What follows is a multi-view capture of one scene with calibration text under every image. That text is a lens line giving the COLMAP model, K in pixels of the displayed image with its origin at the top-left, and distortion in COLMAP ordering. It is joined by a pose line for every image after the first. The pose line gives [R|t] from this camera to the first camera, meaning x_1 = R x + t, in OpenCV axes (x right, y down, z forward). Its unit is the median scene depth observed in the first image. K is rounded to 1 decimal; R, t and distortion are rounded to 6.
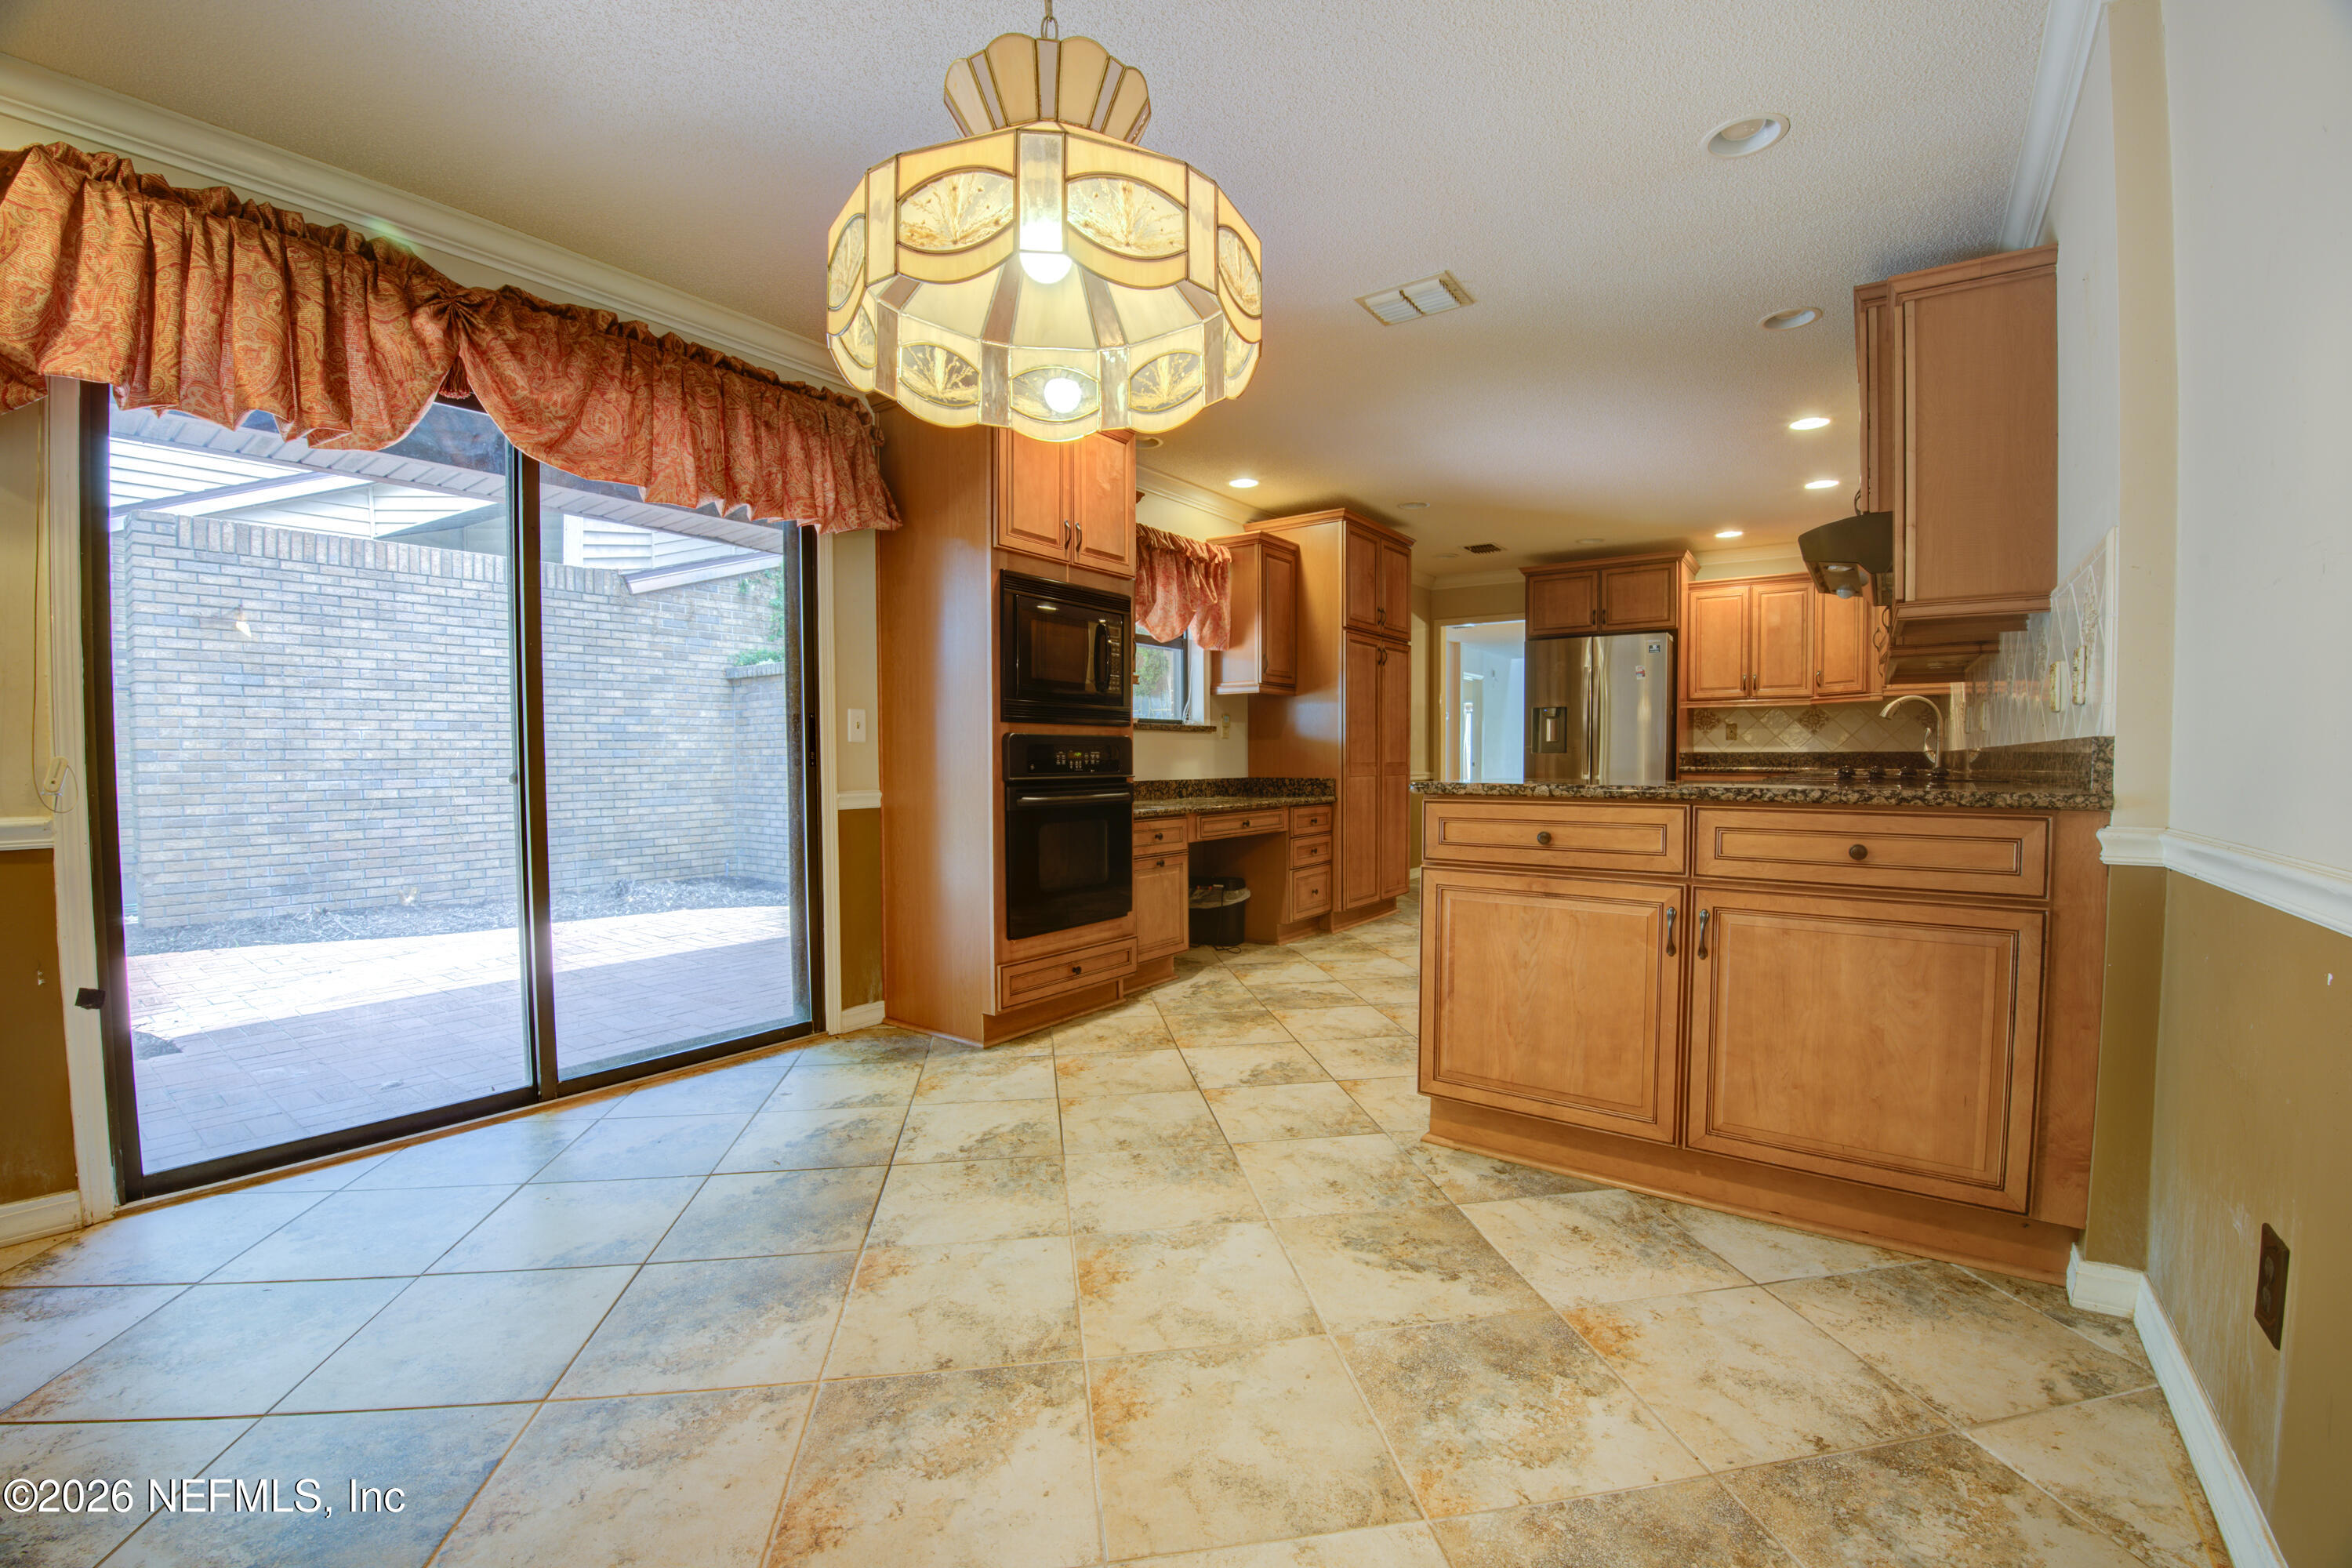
lens RADIAL K [[971.2, 0, 1174.2], [0, 971.2, 789.9], [0, 0, 1]] dist [-0.040787, -0.001907]
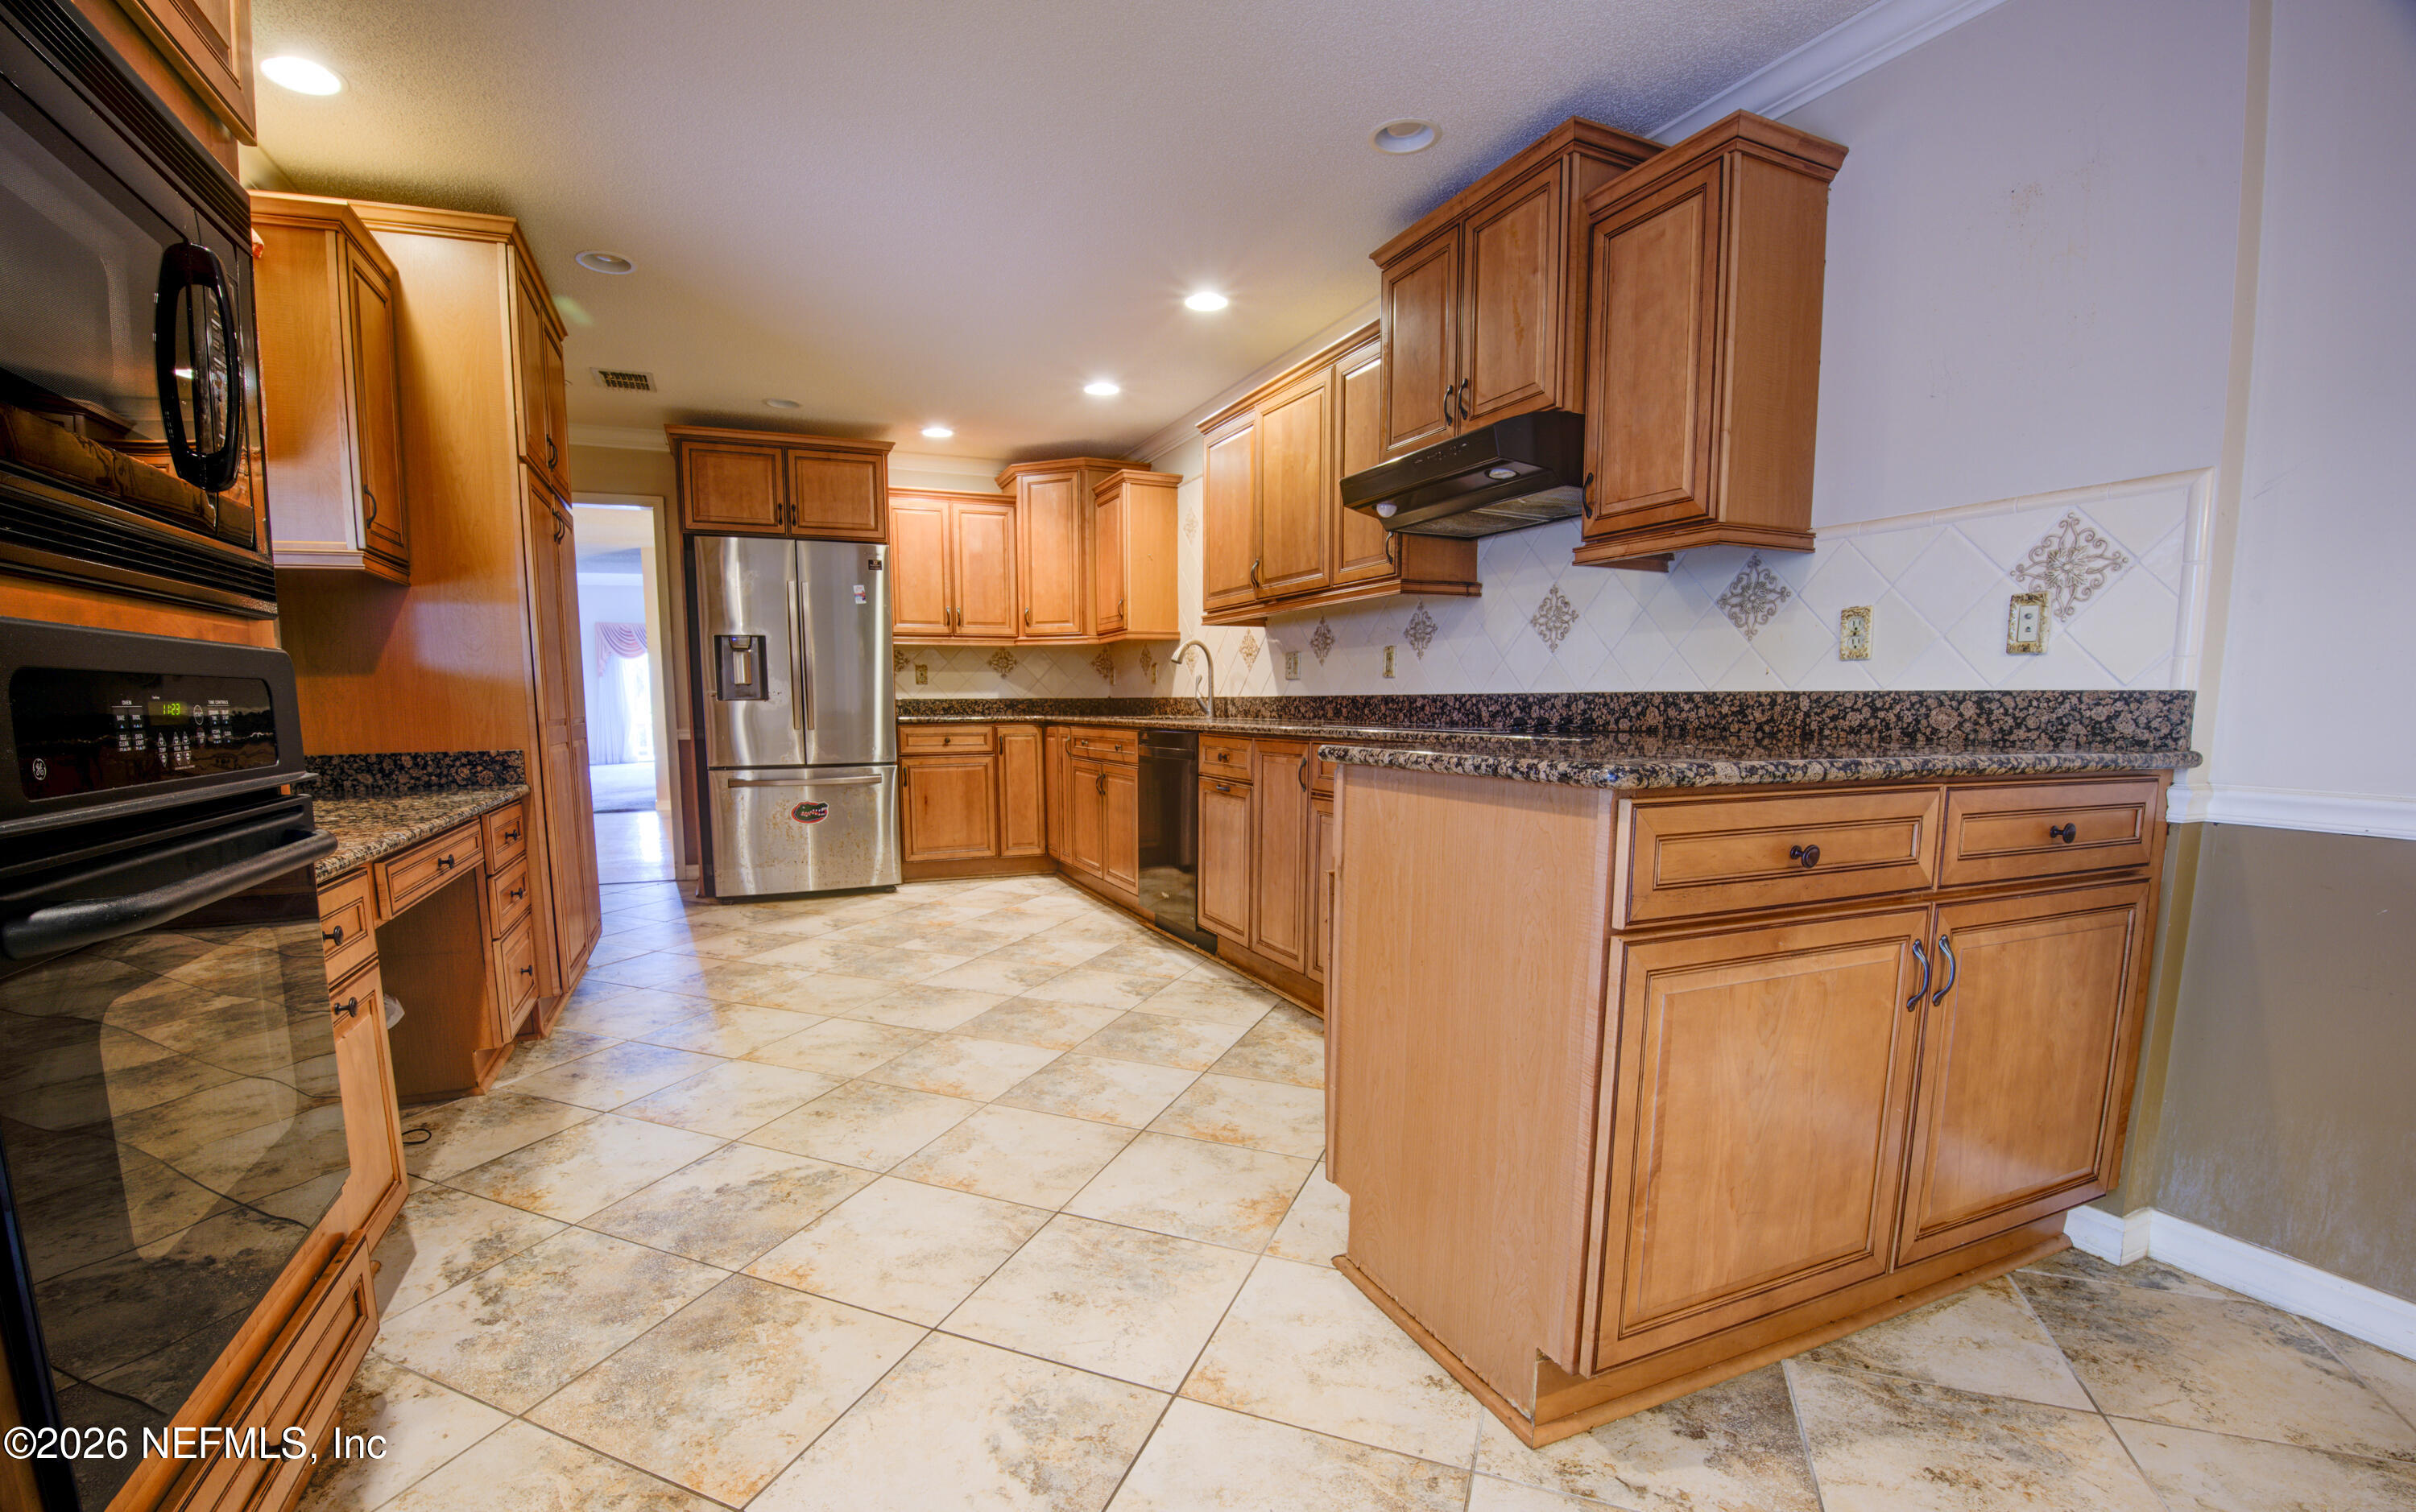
lens RADIAL K [[1042.4, 0, 1173.4], [0, 1042.4, 845.1], [0, 0, 1]] dist [-0.042694, -0.000786]
pose [[0.518478, -0.116593, 0.847105, -0.188751], [0.030800, 0.992564, 0.117762, -0.022992], [-0.854536, -0.034967, 0.518214, 0.605007]]
